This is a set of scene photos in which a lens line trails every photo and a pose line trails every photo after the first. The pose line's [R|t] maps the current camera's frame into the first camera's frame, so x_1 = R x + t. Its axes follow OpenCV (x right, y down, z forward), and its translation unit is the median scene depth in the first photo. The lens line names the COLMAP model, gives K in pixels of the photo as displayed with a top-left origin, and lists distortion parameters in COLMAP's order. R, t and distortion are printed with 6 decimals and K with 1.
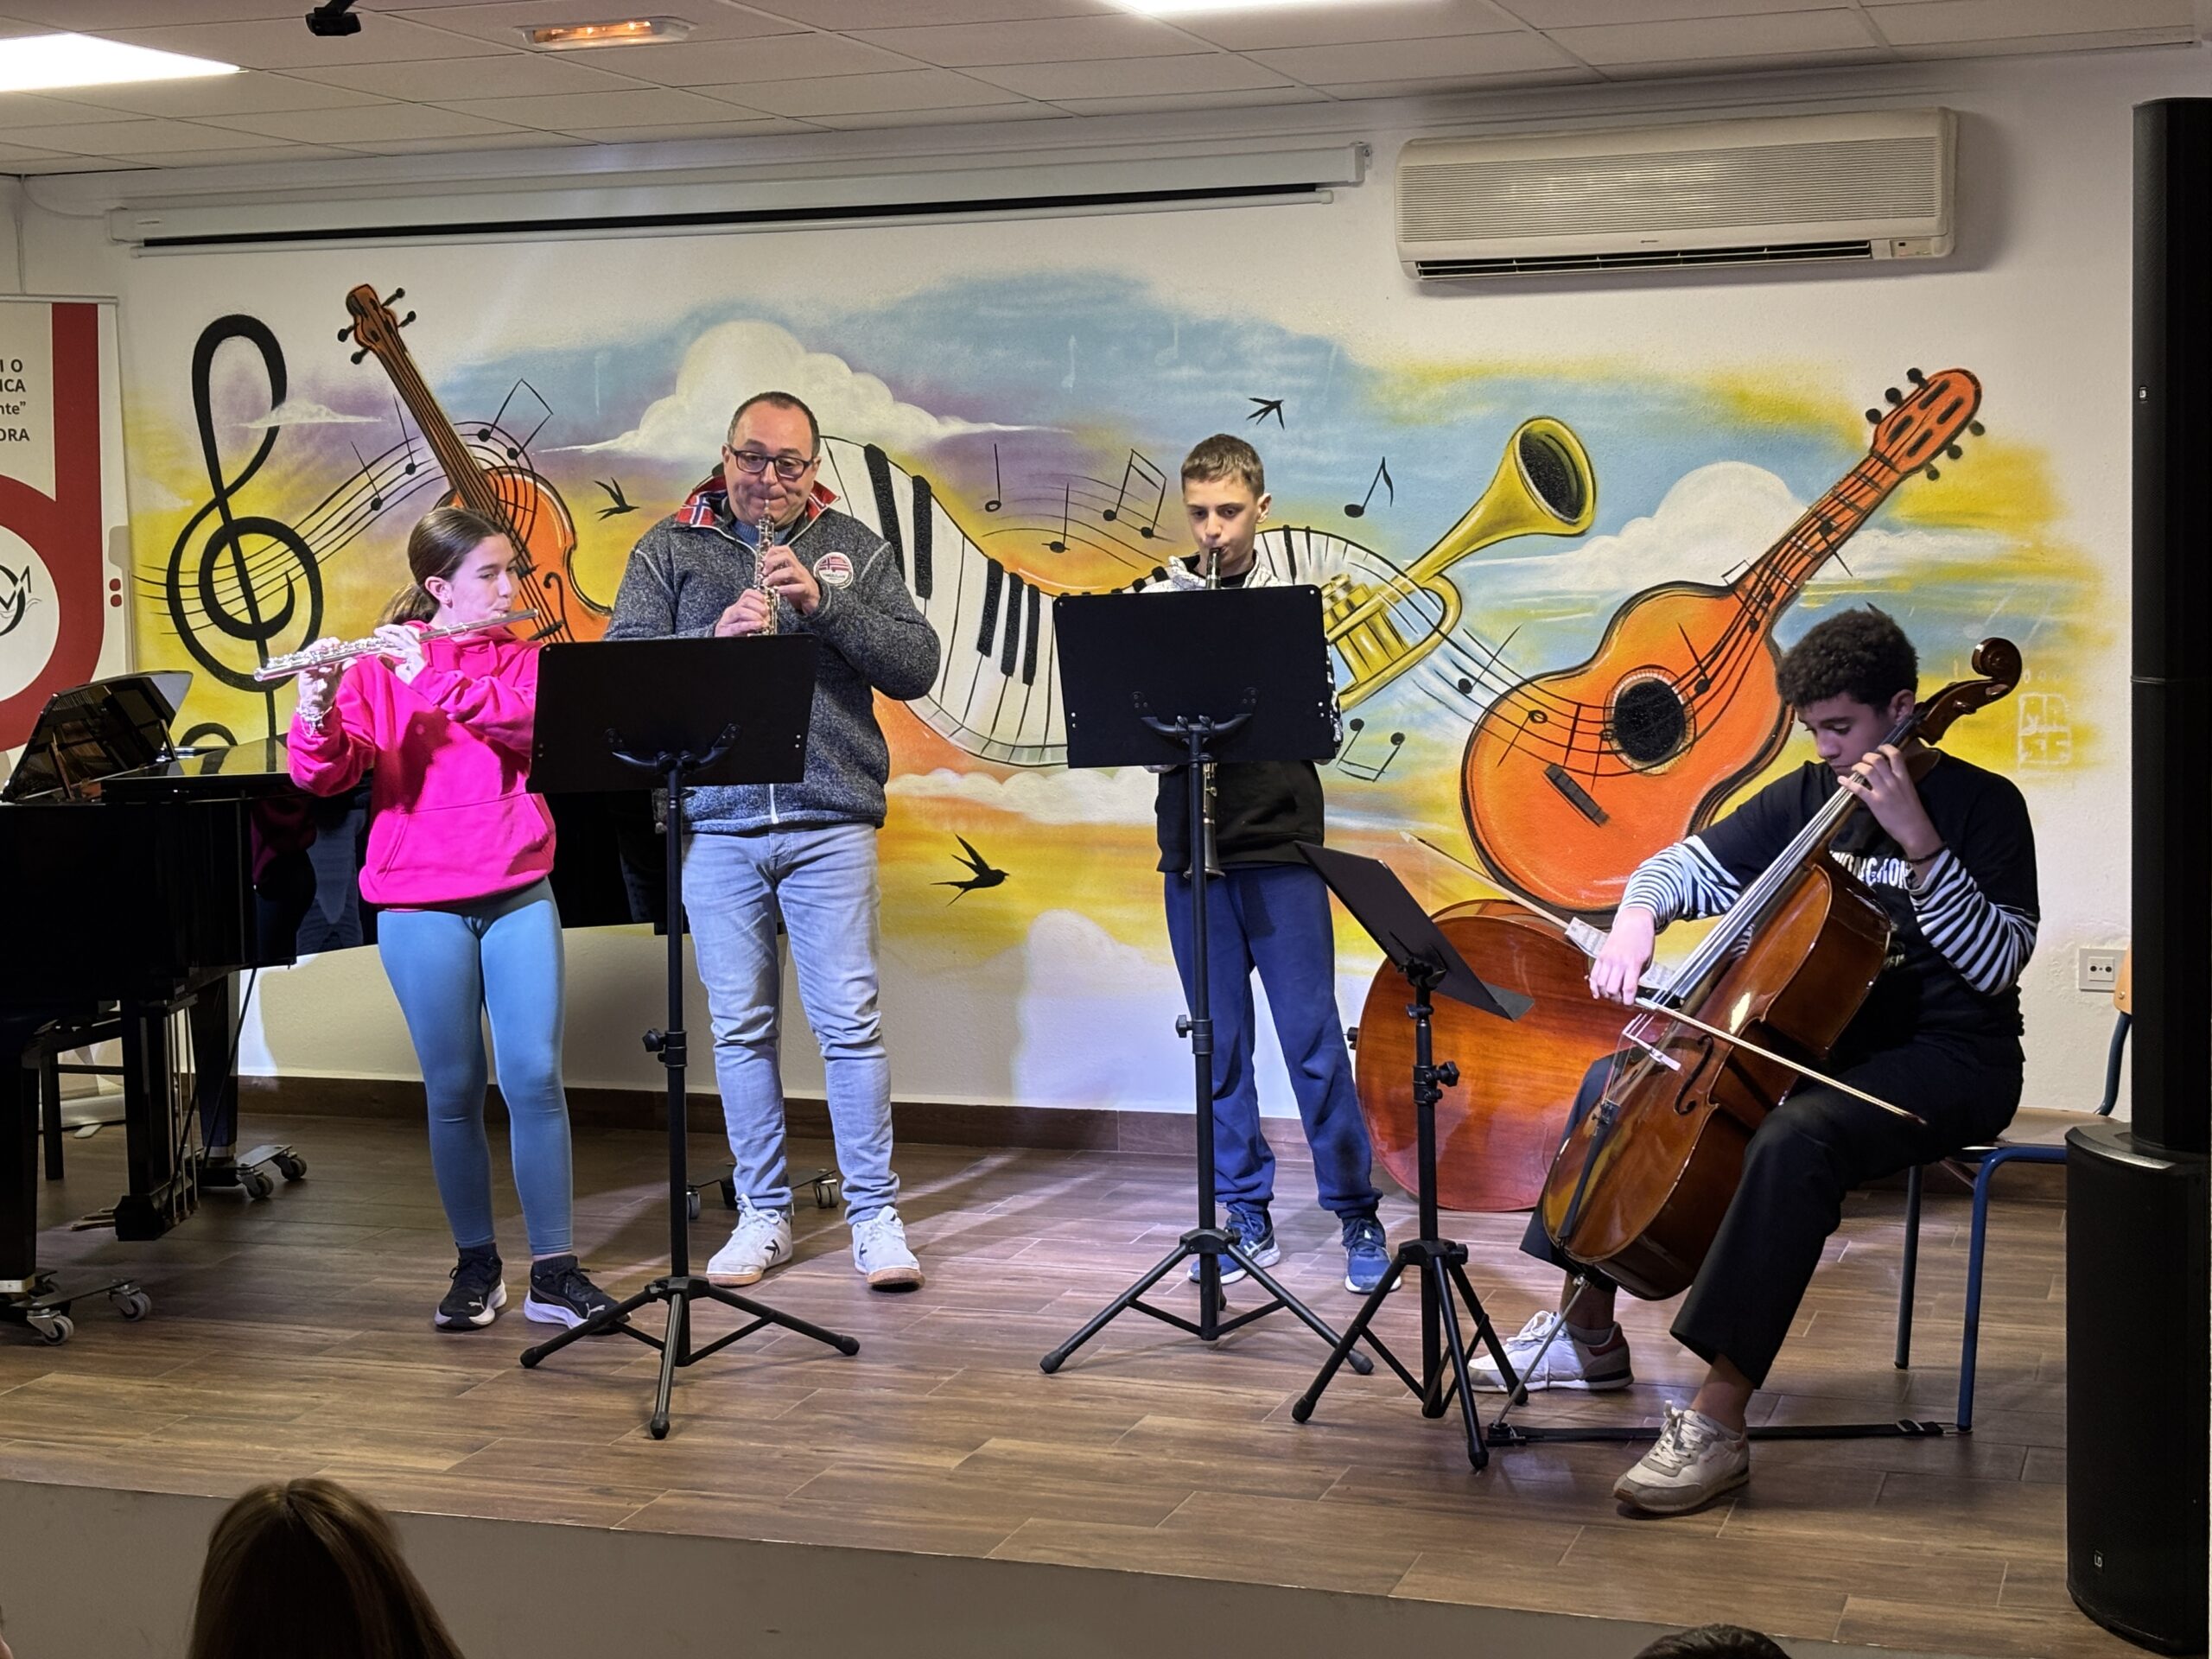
lens RADIAL K [[3352.6, 0, 1084.8], [0, 3352.6, 818.0], [0, 0, 1]] dist [0.142662, 0.000000]
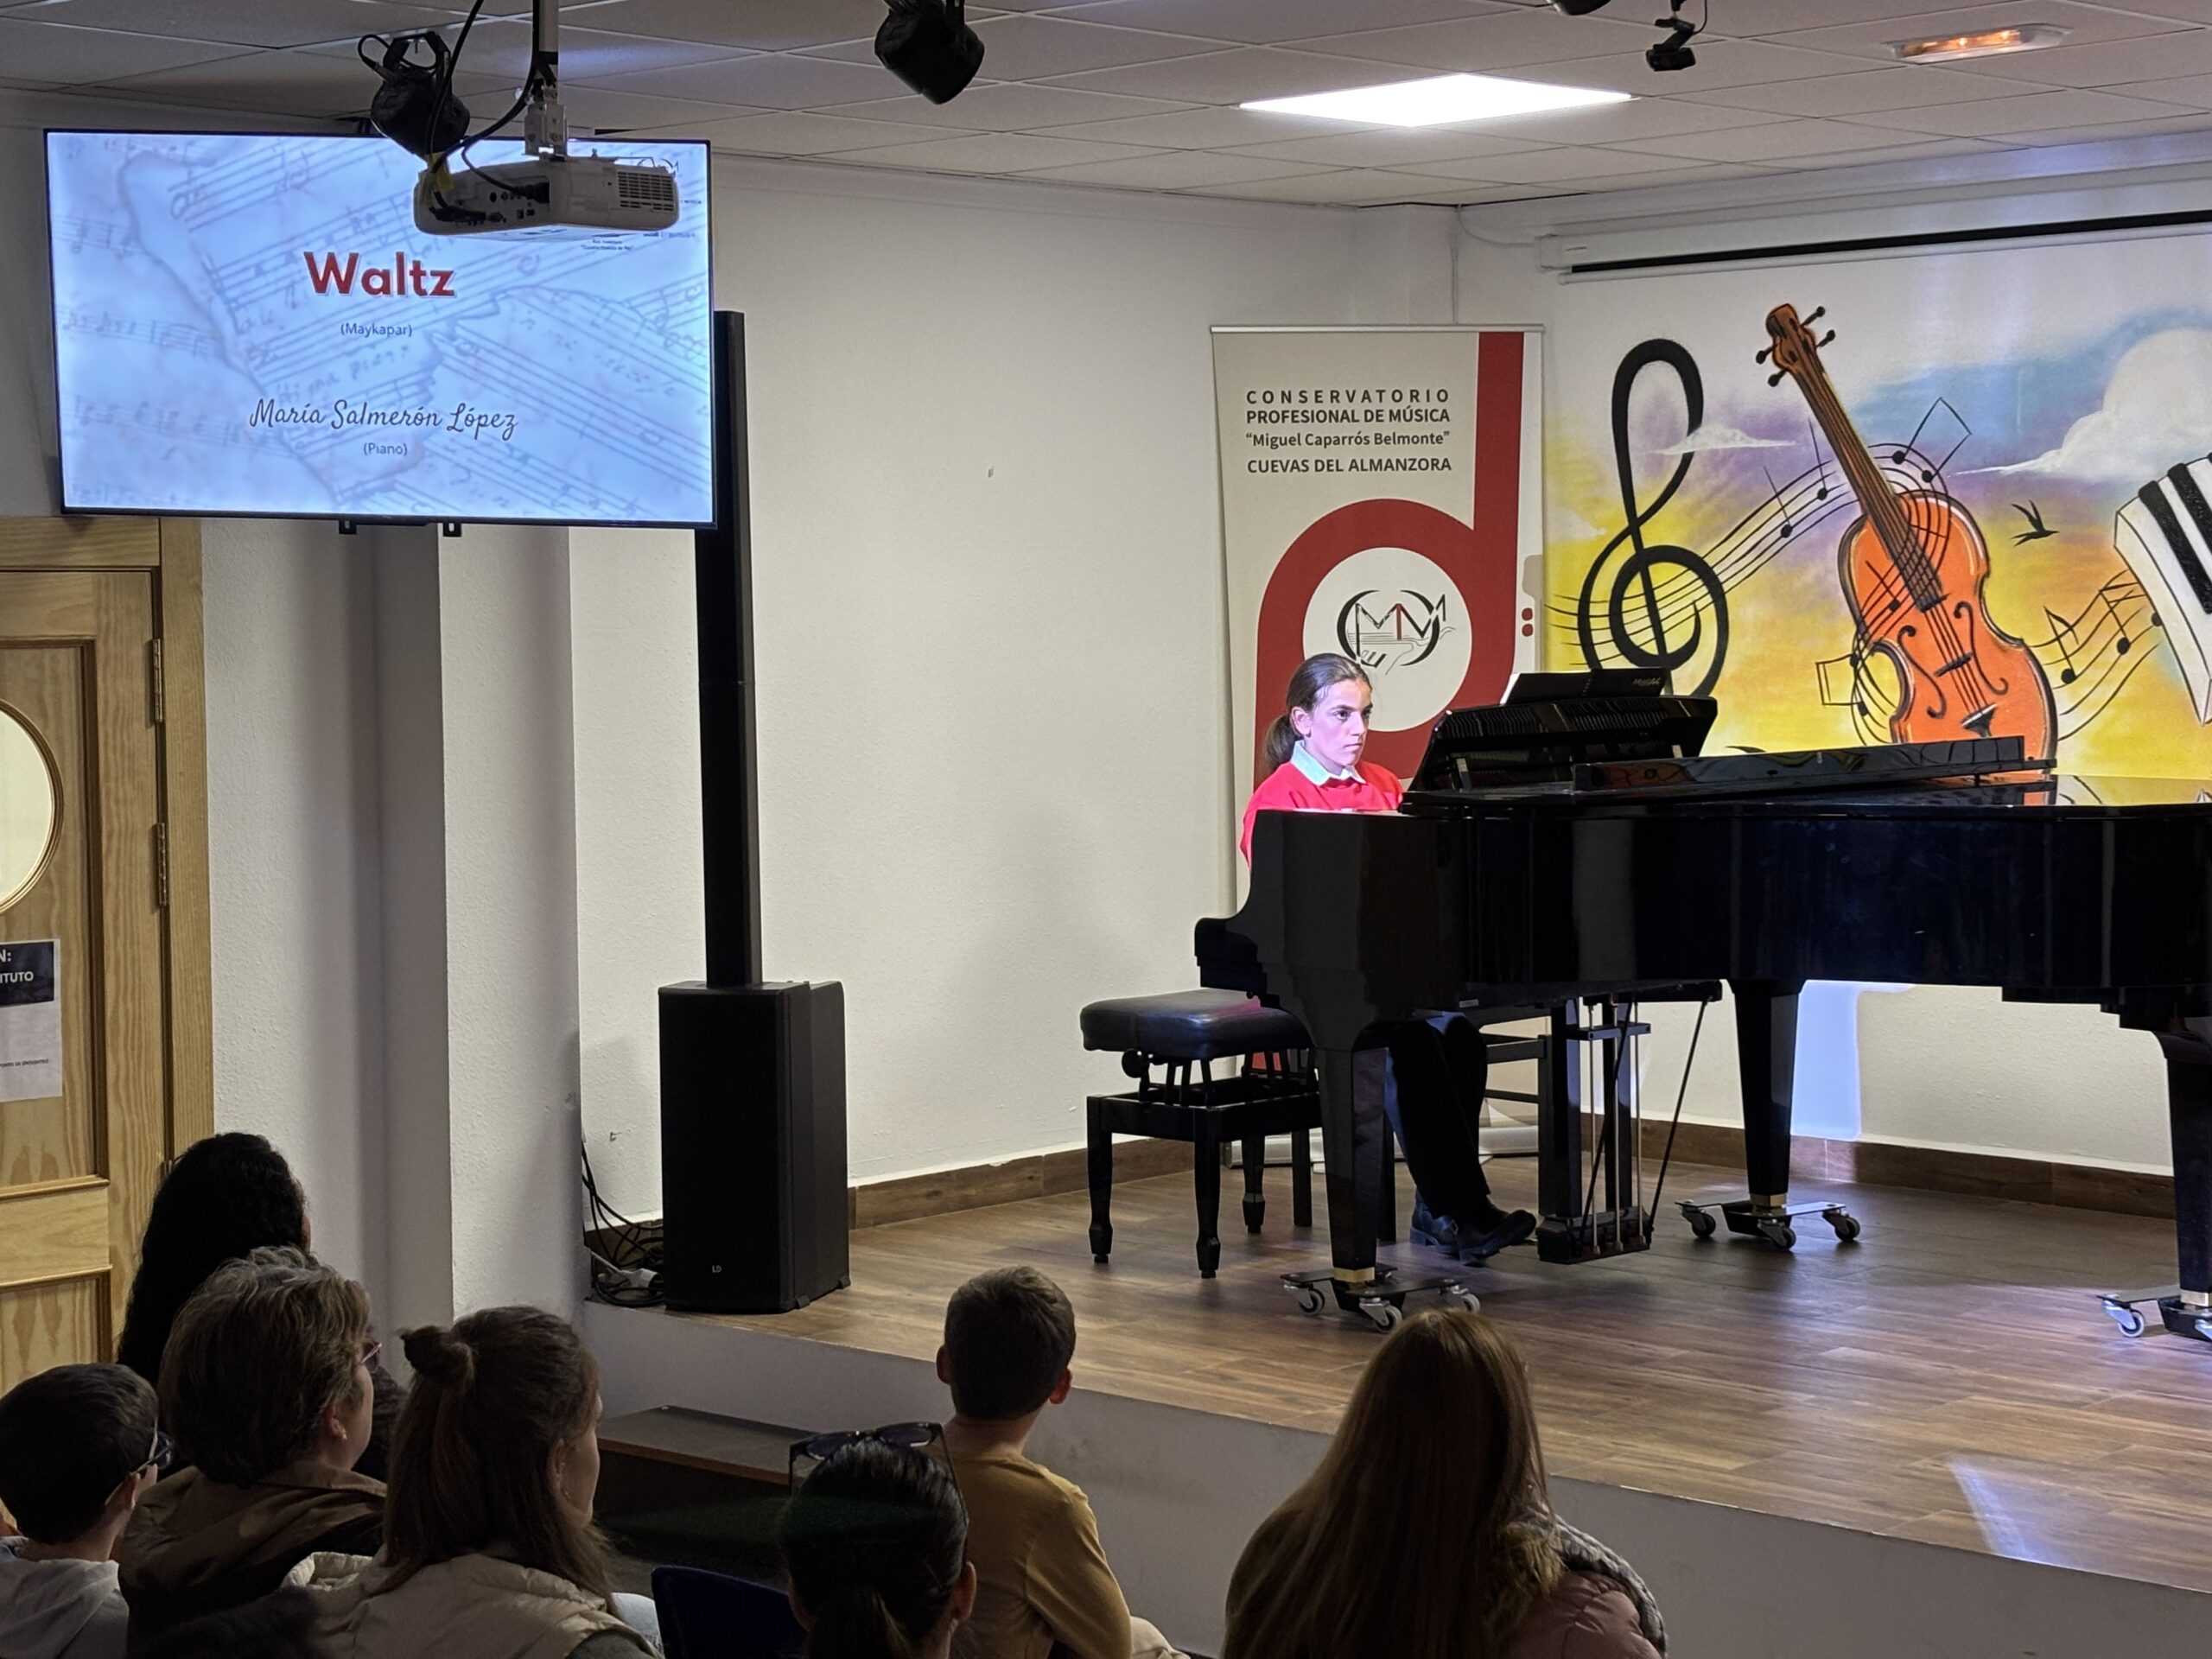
lens RADIAL K [[3955.6, 0, 1107.4], [0, 3955.6, 827.4], [0, 0, 1]] dist [0.157112, 0.000000]
pose [[0.912883, 0.032875, -0.406896, 0.085667], [-0.043252, 0.998931, -0.016330, 0.020146], [0.405924, 0.032507, 0.913329, -0.121833]]
